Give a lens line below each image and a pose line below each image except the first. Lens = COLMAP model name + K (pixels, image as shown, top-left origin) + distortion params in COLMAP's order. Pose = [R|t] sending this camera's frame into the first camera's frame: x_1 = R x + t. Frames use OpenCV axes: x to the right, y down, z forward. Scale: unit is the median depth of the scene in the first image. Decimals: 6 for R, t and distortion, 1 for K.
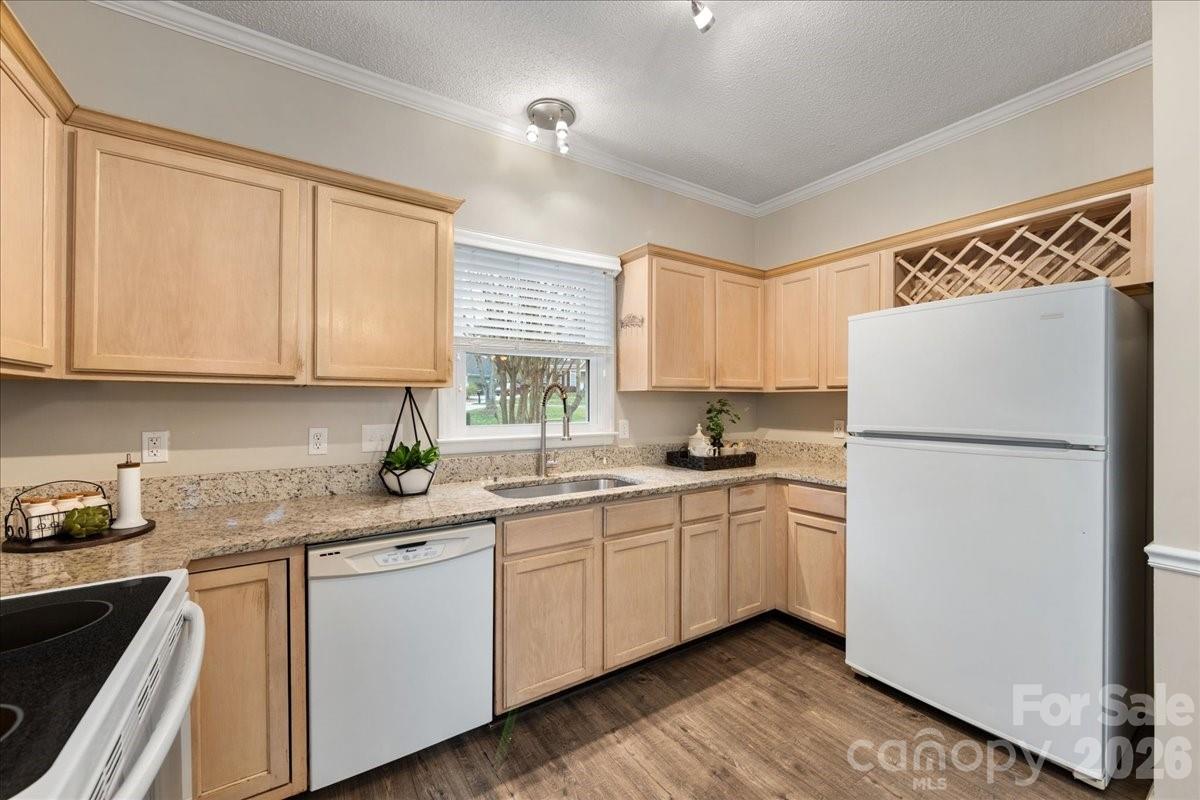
lens RADIAL K [[470.0, 0, 603.7], [0, 470.0, 403.0], [0, 0, 1]] dist [-0.004567, -0.000312]
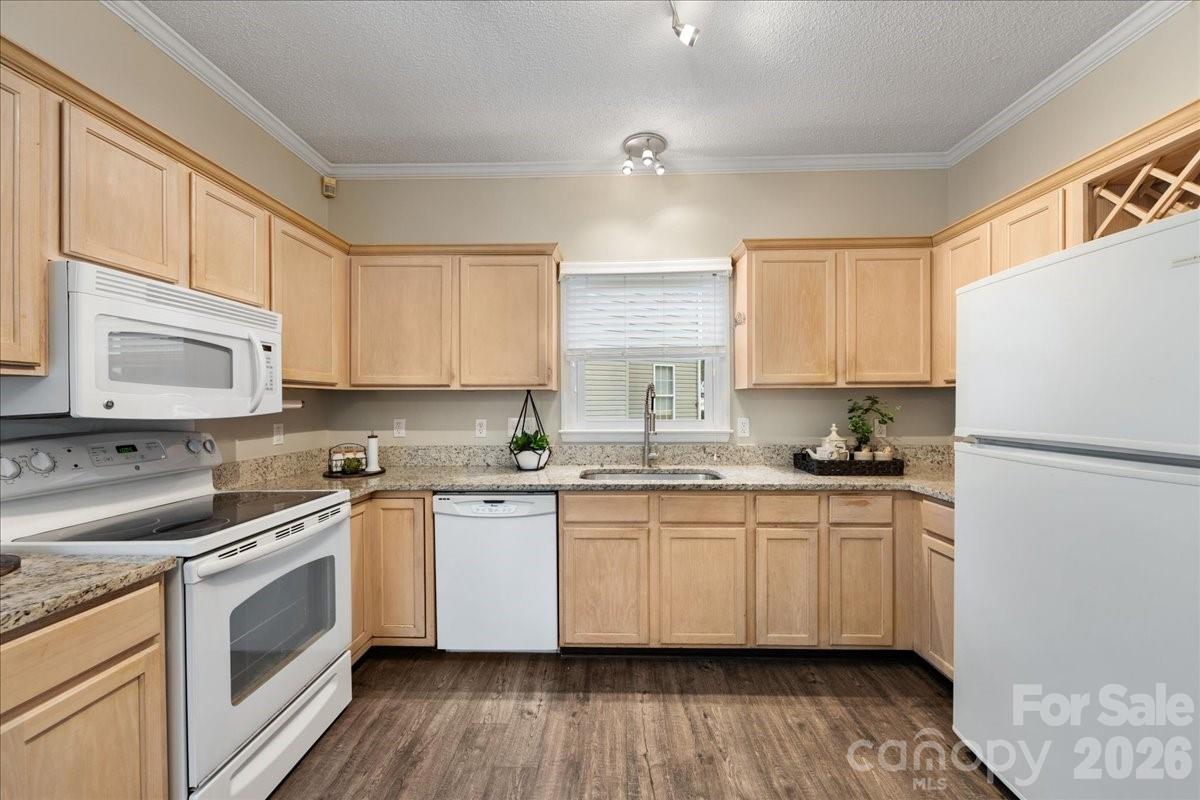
lens RADIAL K [[470.0, 0, 599.5], [0, 470.0, 403.1], [0, 0, 1]] dist [-0.004567, -0.000312]
pose [[0.817700, -0.002527, -0.575639, 0.531829], [0.003092, 0.999995, 0.000002, 0.004437], [0.575637, -0.001781, 0.817704, 0.017878]]
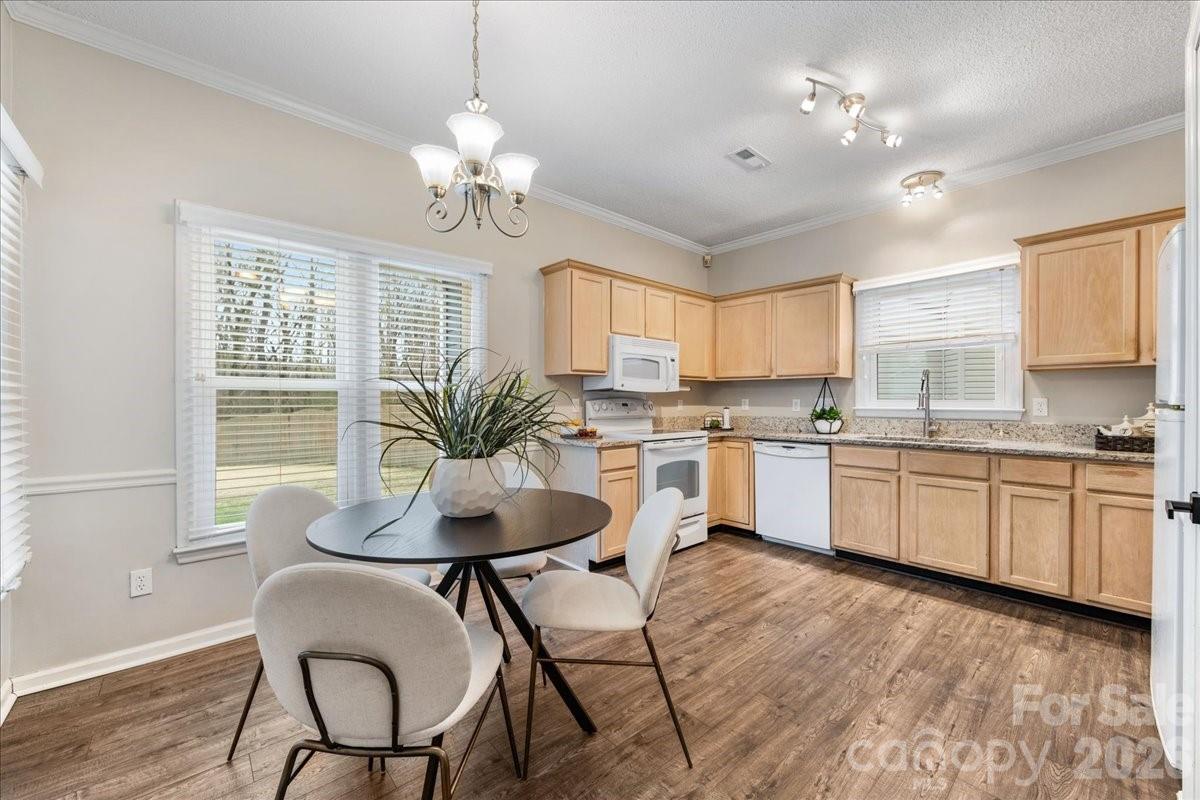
lens RADIAL K [[470.0, 0, 600.3], [0, 470.0, 403.1], [0, 0, 1]] dist [-0.004567, -0.000312]
pose [[0.151402, 0.002962, -0.988468, 1.353837], [-0.003334, 0.999991, 0.002486, 0.068361], [0.988467, 0.002919, 0.151411, -0.197362]]
